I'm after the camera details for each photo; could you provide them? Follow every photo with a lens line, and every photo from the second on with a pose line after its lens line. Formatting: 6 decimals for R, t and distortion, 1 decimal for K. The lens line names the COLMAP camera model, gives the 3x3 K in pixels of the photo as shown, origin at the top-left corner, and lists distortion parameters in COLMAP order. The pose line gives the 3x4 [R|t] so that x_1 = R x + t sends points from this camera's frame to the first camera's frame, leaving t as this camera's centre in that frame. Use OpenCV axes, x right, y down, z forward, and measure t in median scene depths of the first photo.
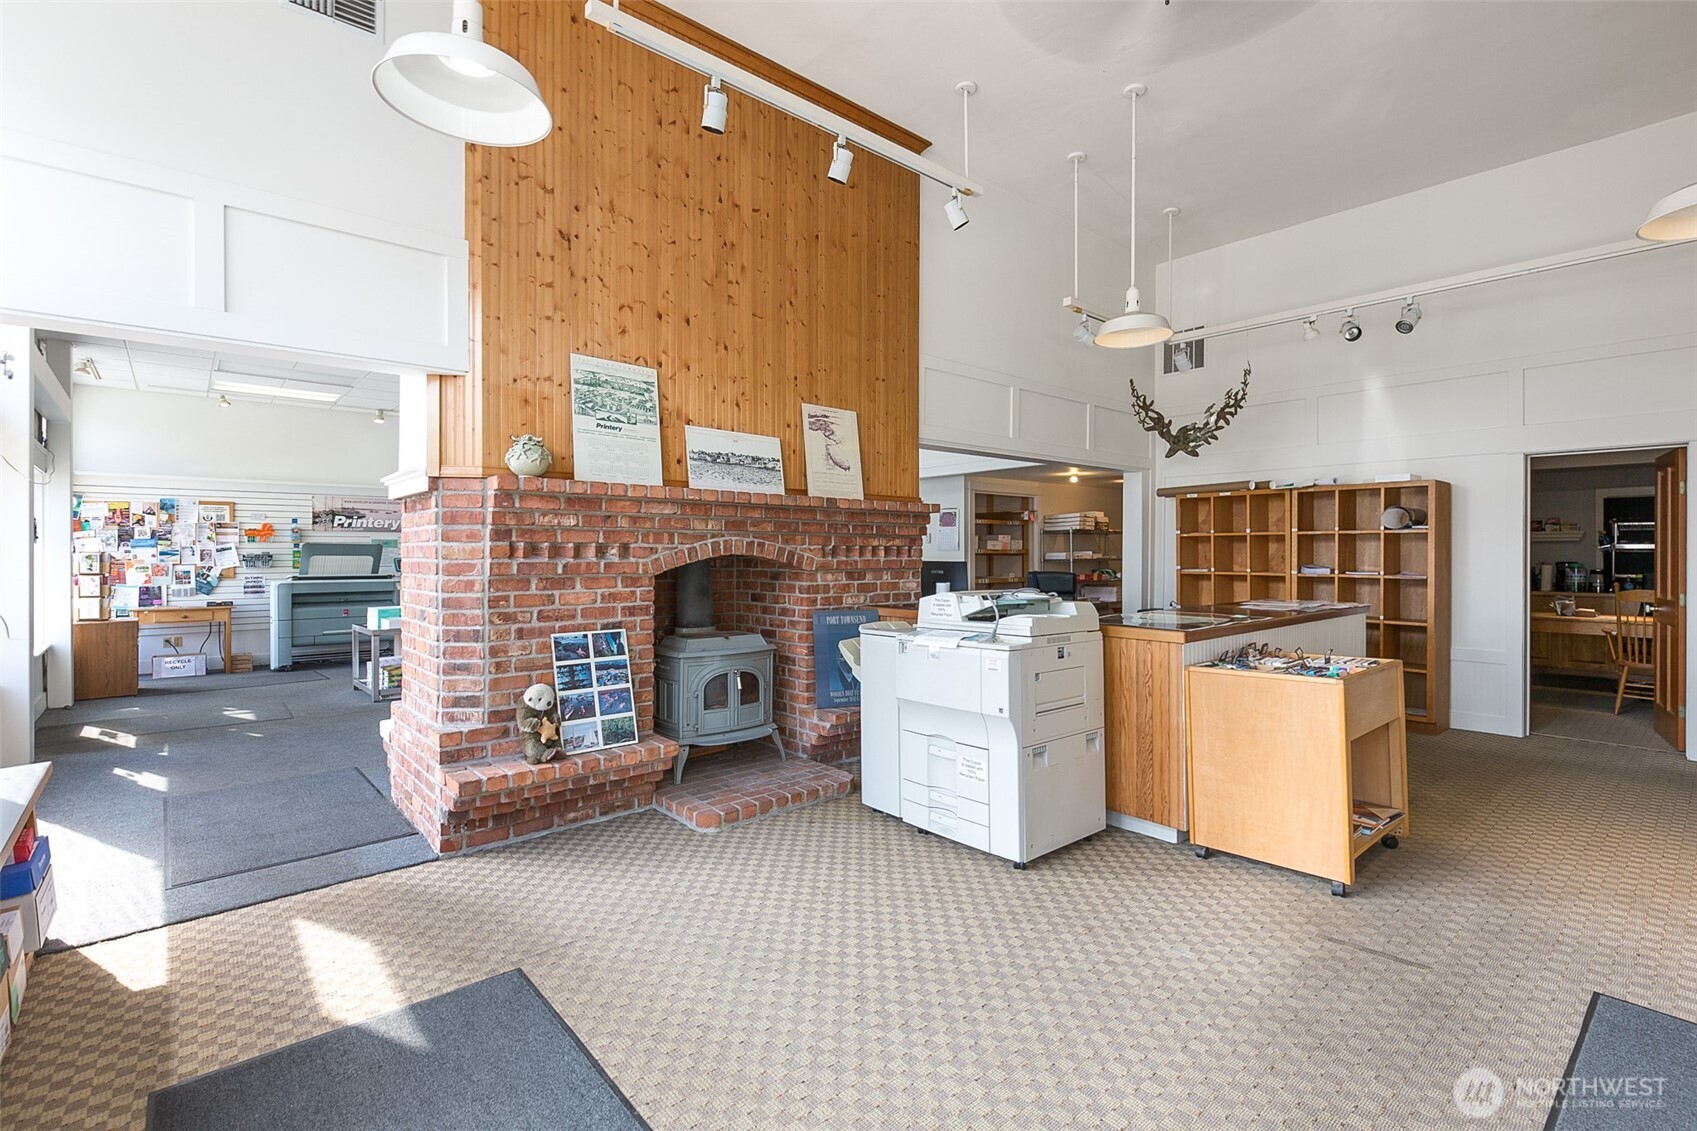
lens RADIAL K [[774.5, 0, 856.0], [0, 774.5, 559.2], [0, 0, 1]] dist [0.007397, -0.007015]
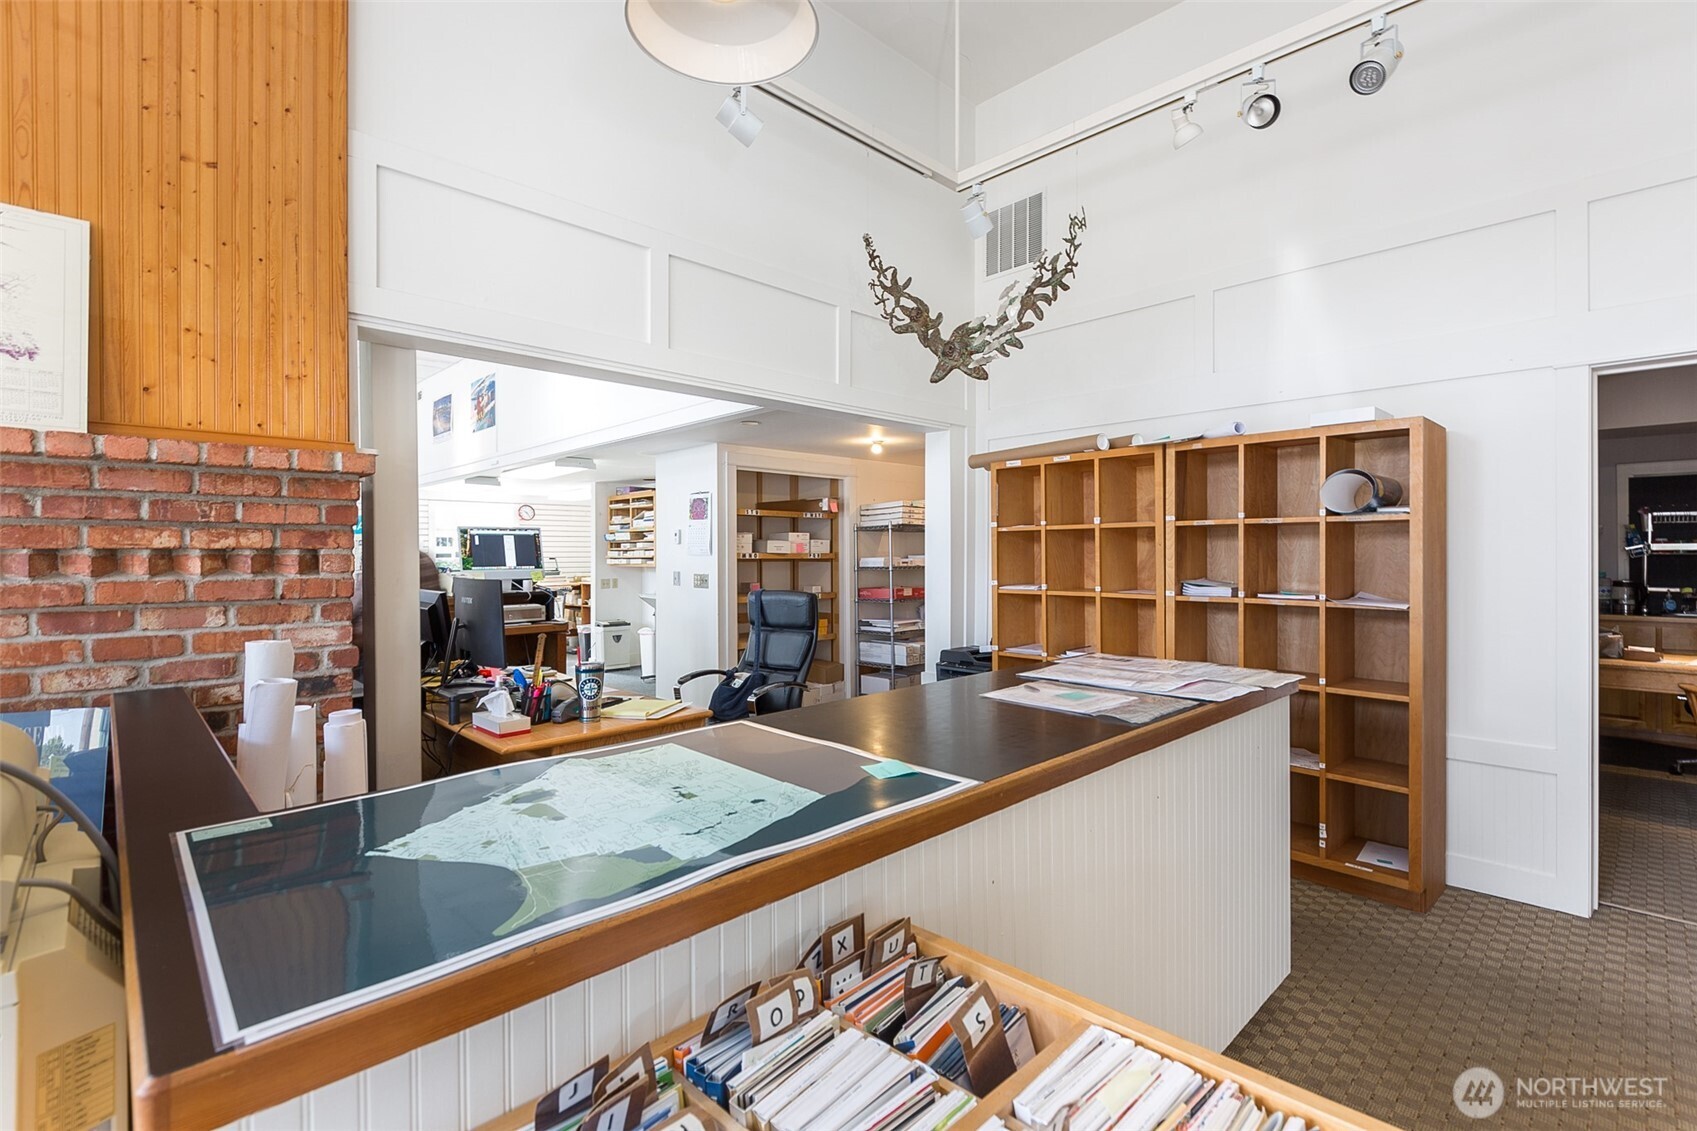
lens RADIAL K [[774.5, 0, 847.0], [0, 774.5, 558.2], [0, 0, 1]] dist [0.007397, -0.007015]
pose [[0.998749, -0.003058, 0.049904, 0.316121], [0.003291, 0.999984, -0.004578, -0.007329], [-0.049890, 0.004736, 0.998744, 0.470771]]
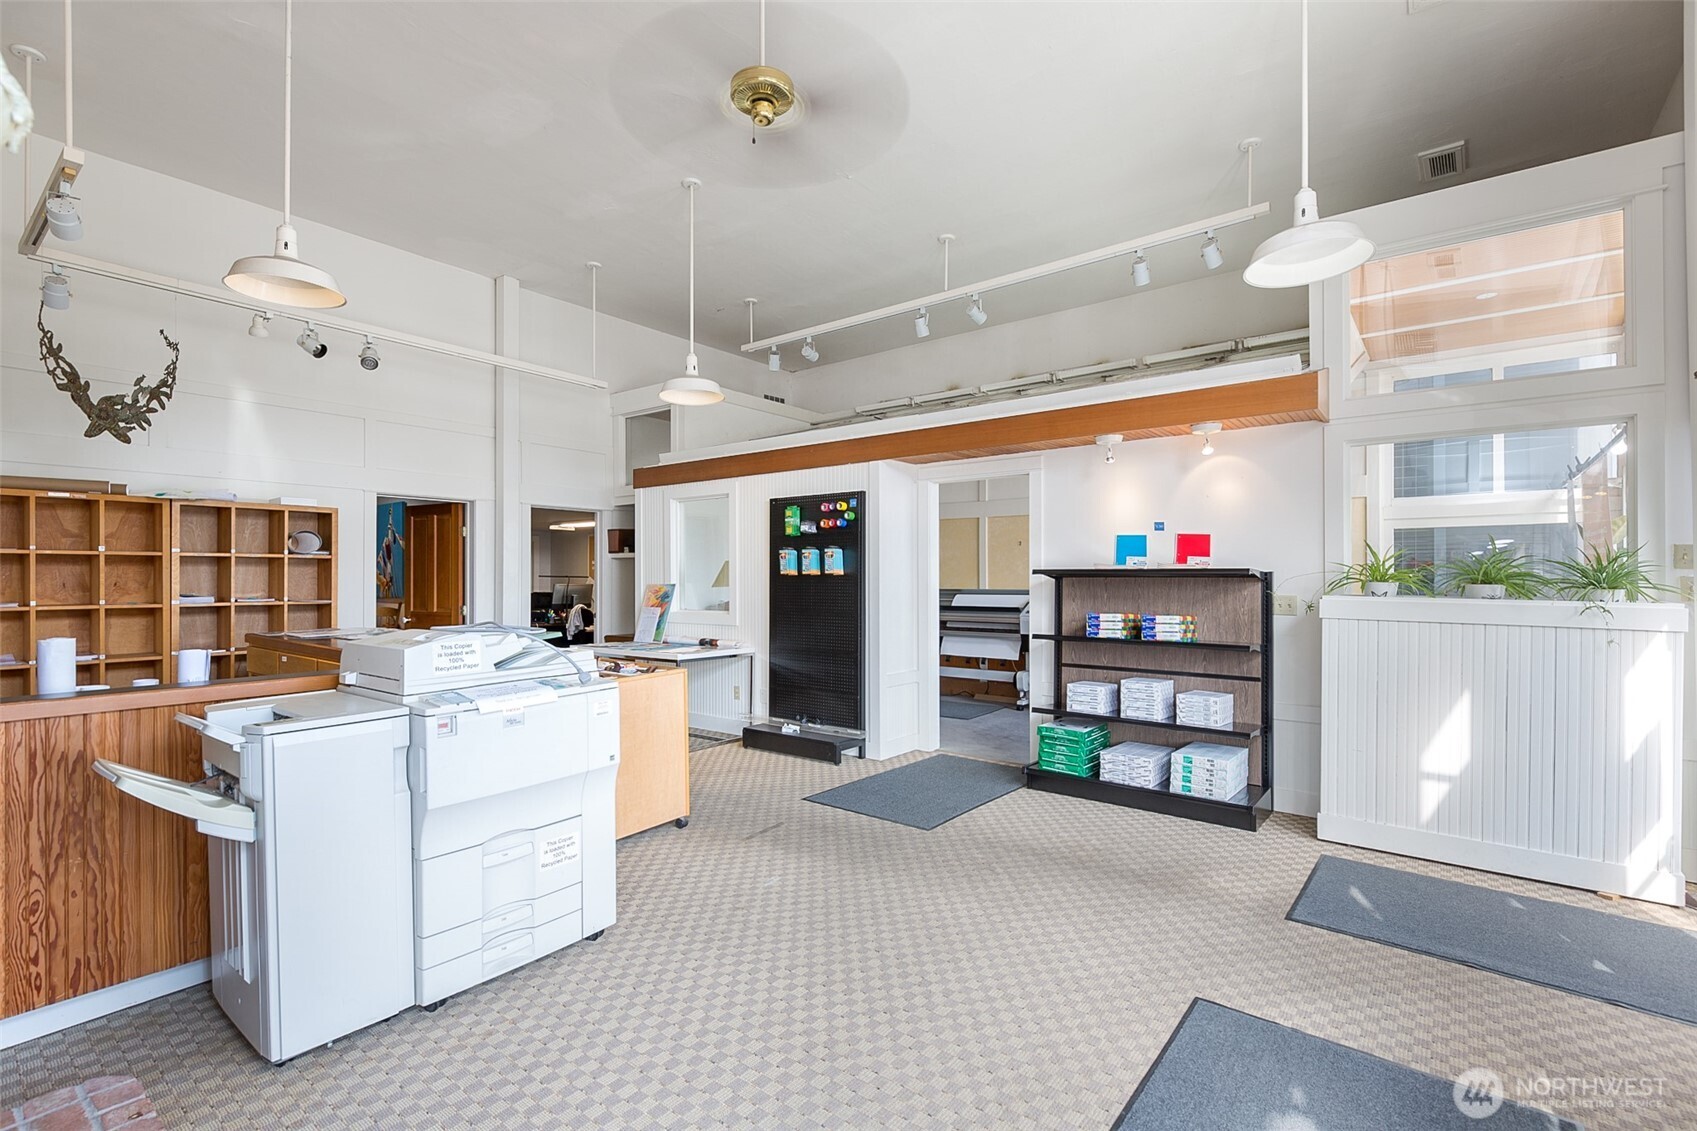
lens RADIAL K [[774.5, 0, 846.0], [0, 774.5, 577.8], [0, 0, 1]] dist [0.007397, -0.007015]
pose [[-0.194966, -0.001026, 0.980809, -0.387187], [0.011544, 0.999928, 0.003341, -0.003512], [-0.980742, 0.011974, -0.194940, 0.490493]]
